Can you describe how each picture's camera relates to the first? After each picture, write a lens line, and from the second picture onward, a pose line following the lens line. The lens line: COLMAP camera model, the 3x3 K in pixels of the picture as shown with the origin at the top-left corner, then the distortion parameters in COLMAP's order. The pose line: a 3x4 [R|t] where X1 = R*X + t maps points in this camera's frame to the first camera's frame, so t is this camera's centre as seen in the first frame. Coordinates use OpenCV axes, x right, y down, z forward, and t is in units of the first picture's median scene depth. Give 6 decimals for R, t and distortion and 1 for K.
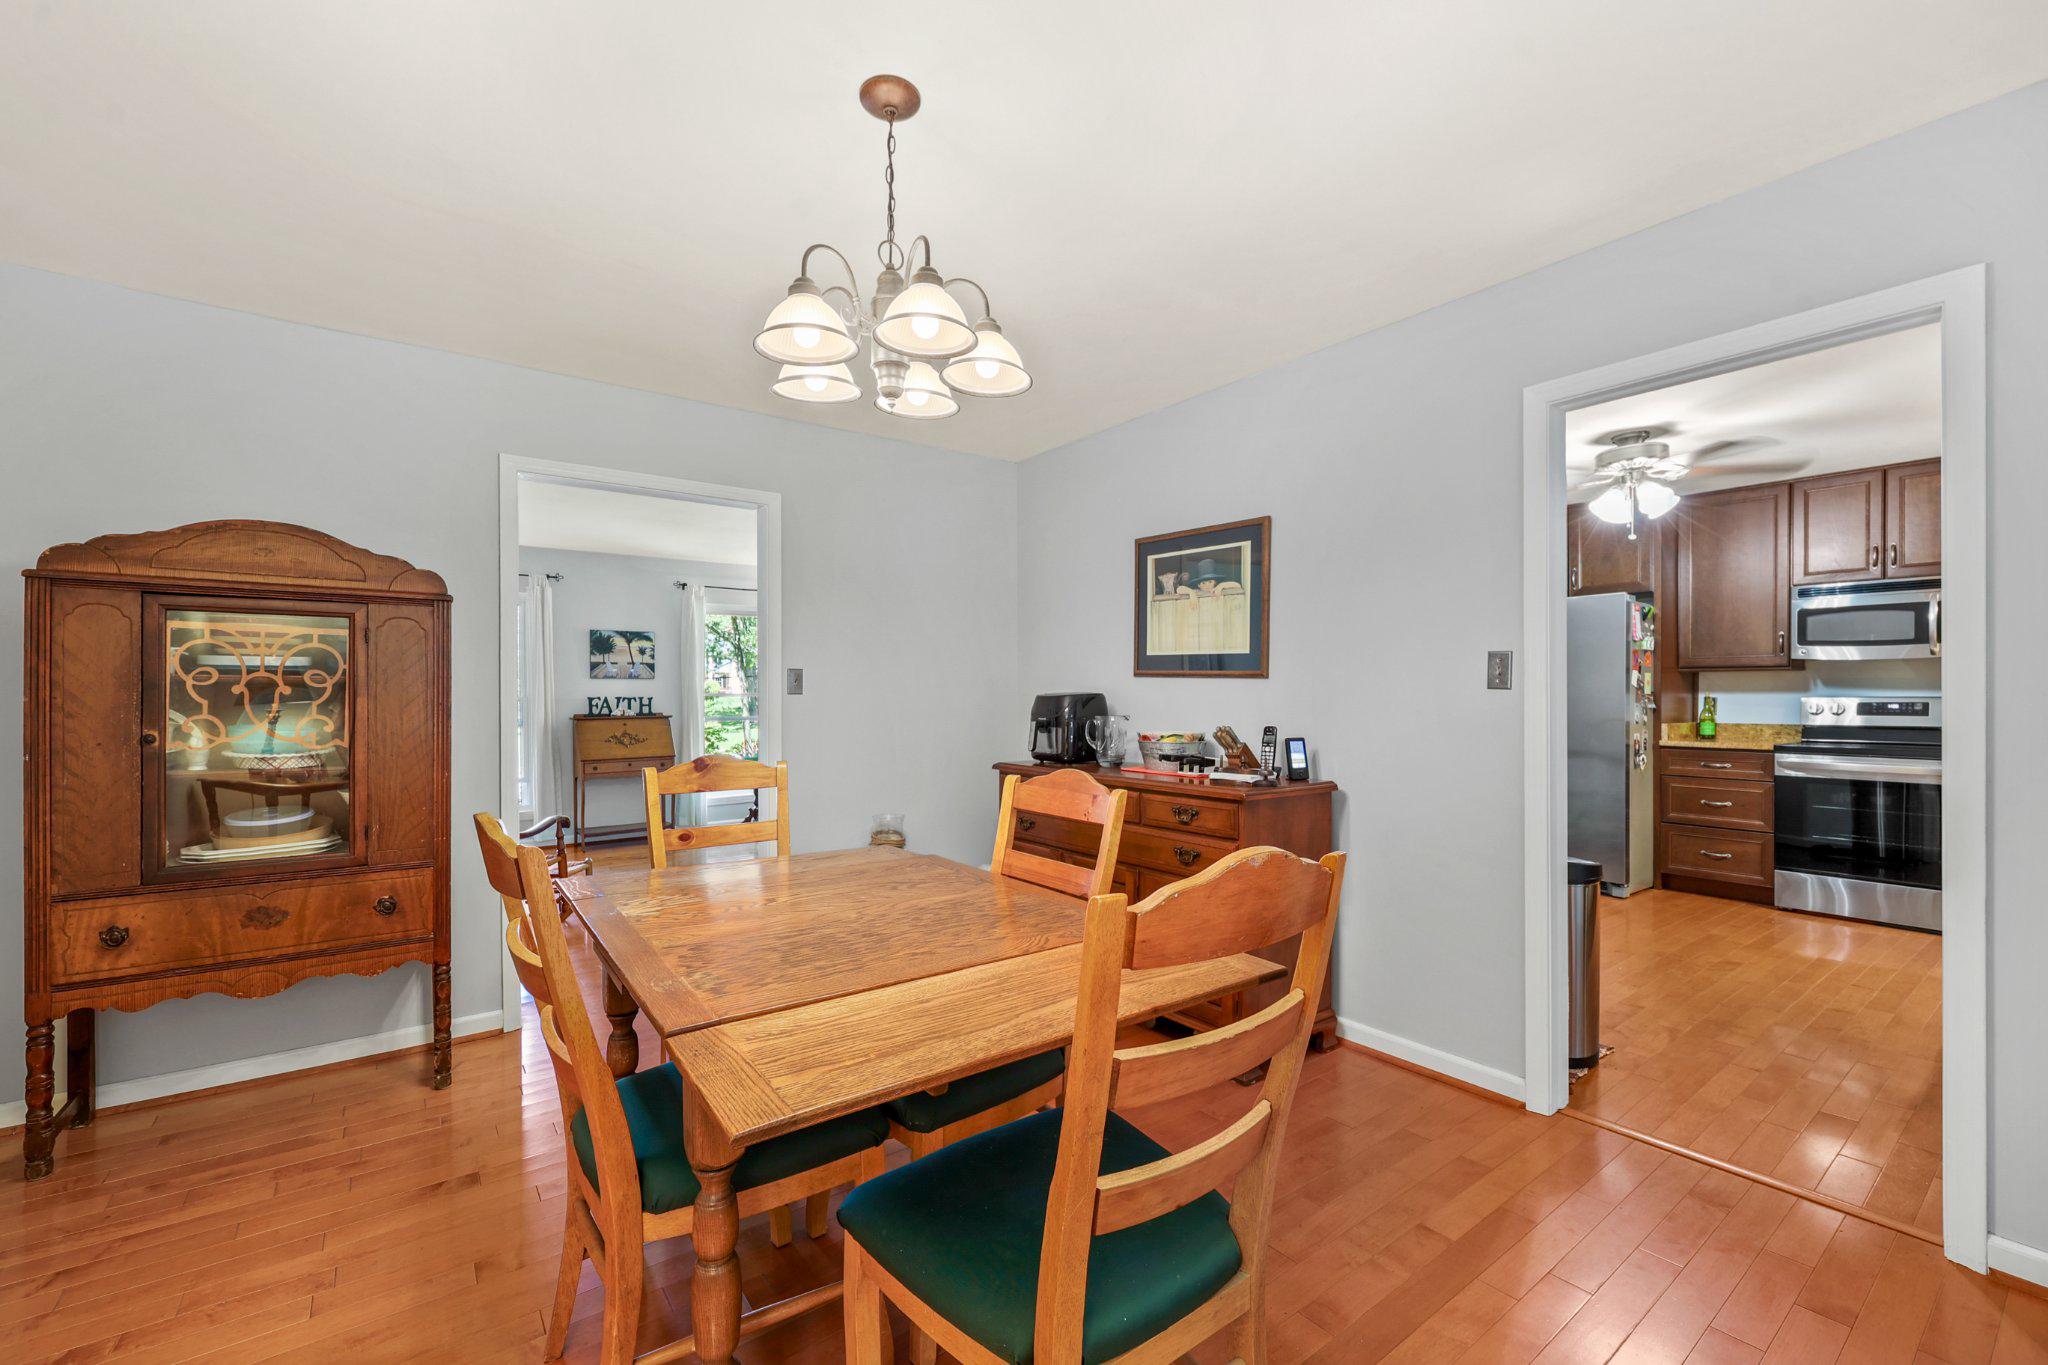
lens RADIAL K [[852.4, 0, 1021.9], [0, 852.4, 689.2], [0, 0, 1]] dist [0.001850, 0.000118]
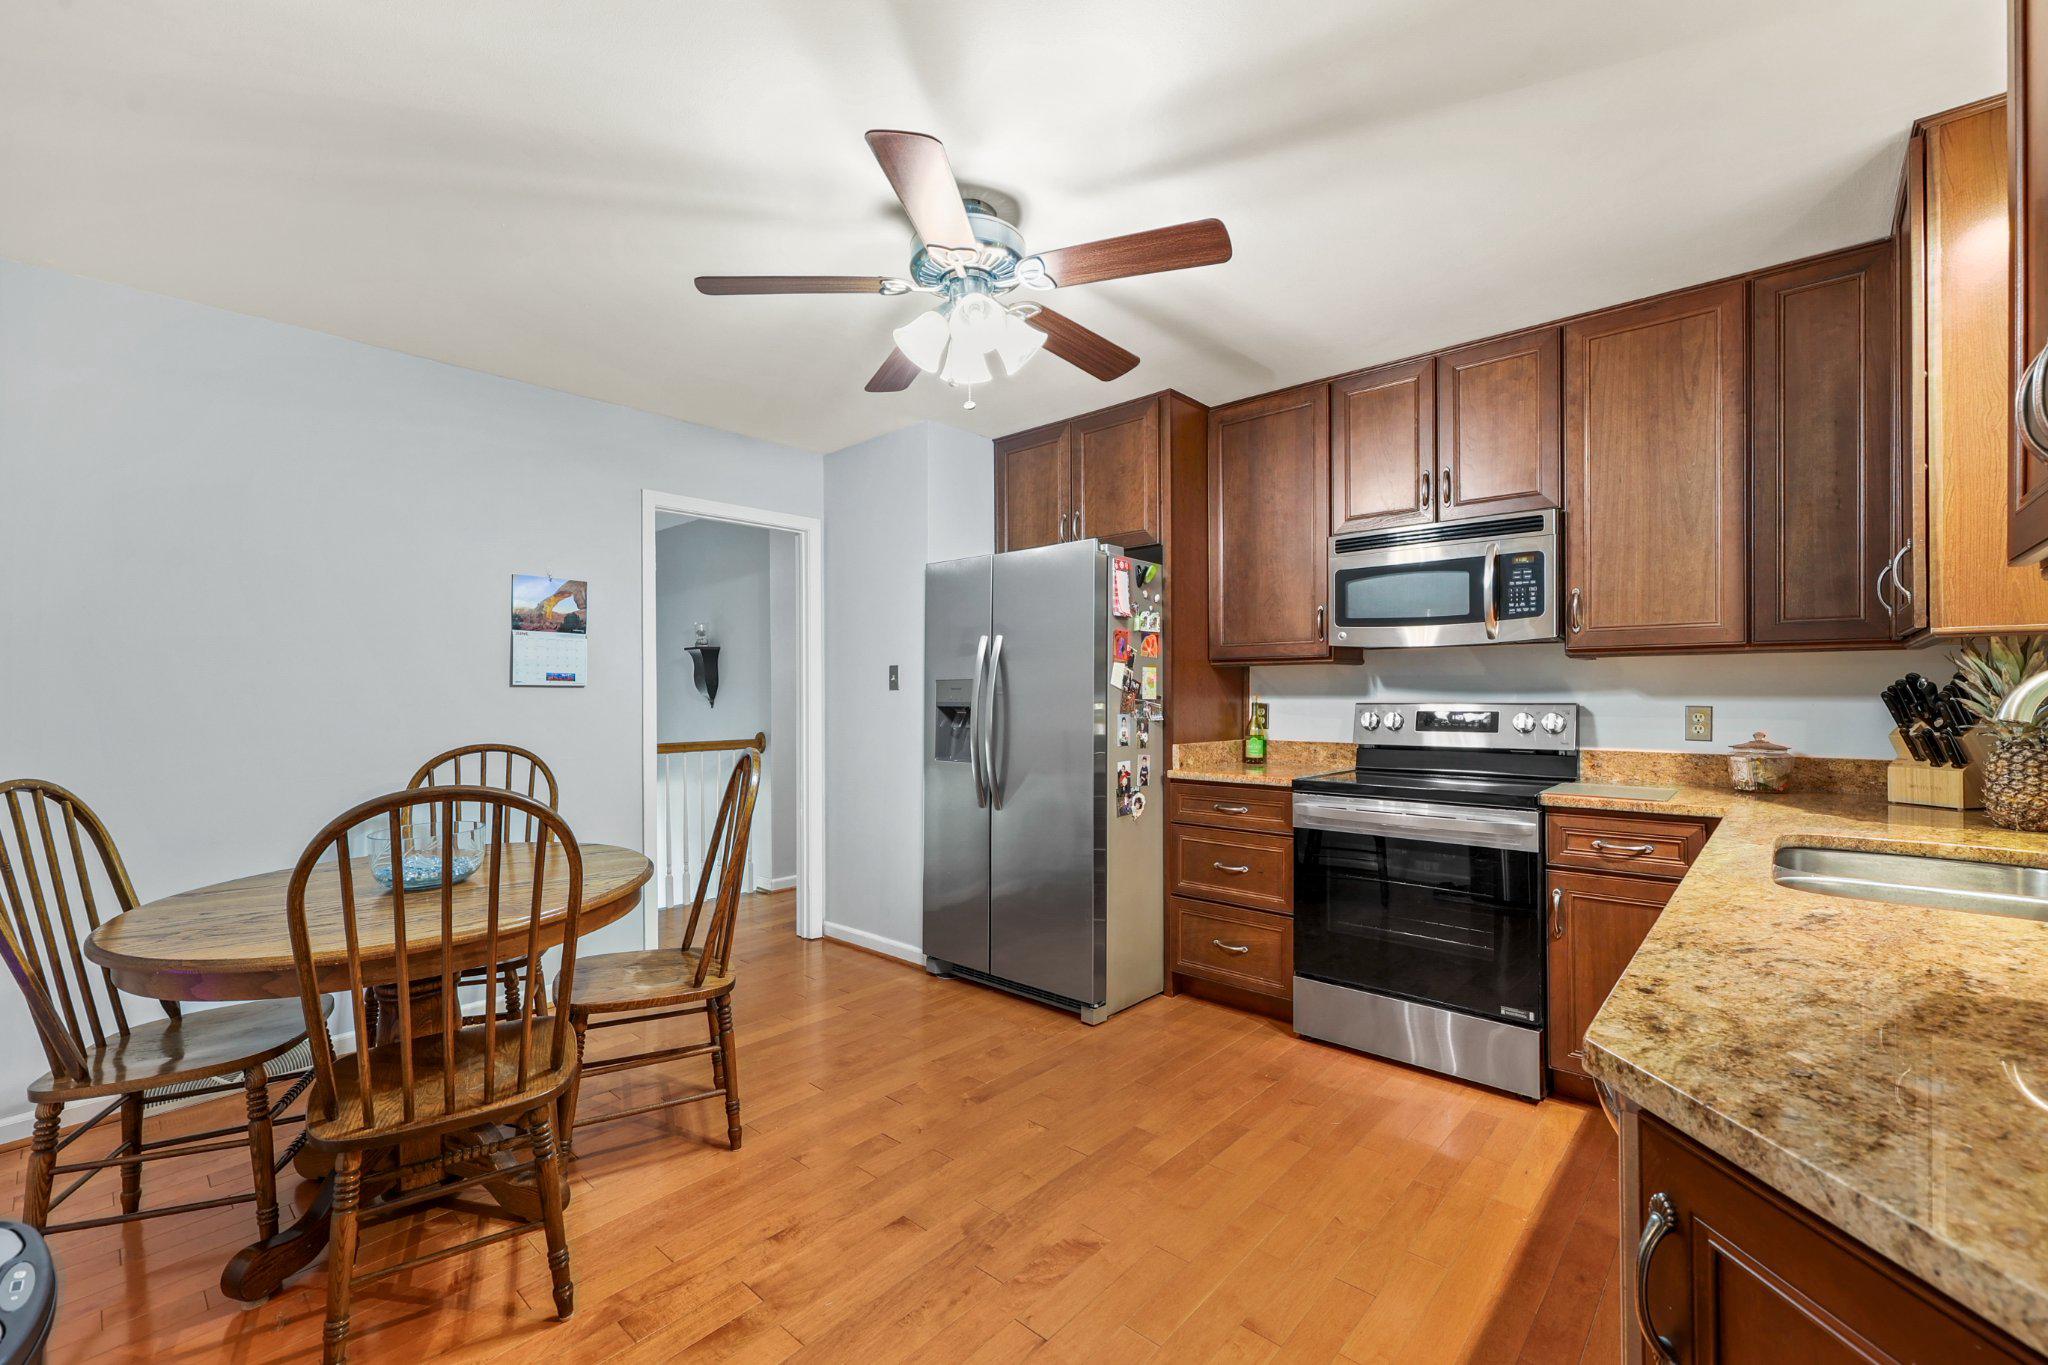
lens RADIAL K [[852.4, 0, 1030.6], [0, 852.4, 676.6], [0, 0, 1]] dist [0.001850, 0.000118]
pose [[0.981865, 0.001063, 0.189579, 0.515933], [0.001677, 0.999896, -0.014295, -0.002753], [-0.189574, 0.014354, 0.981761, 0.372464]]
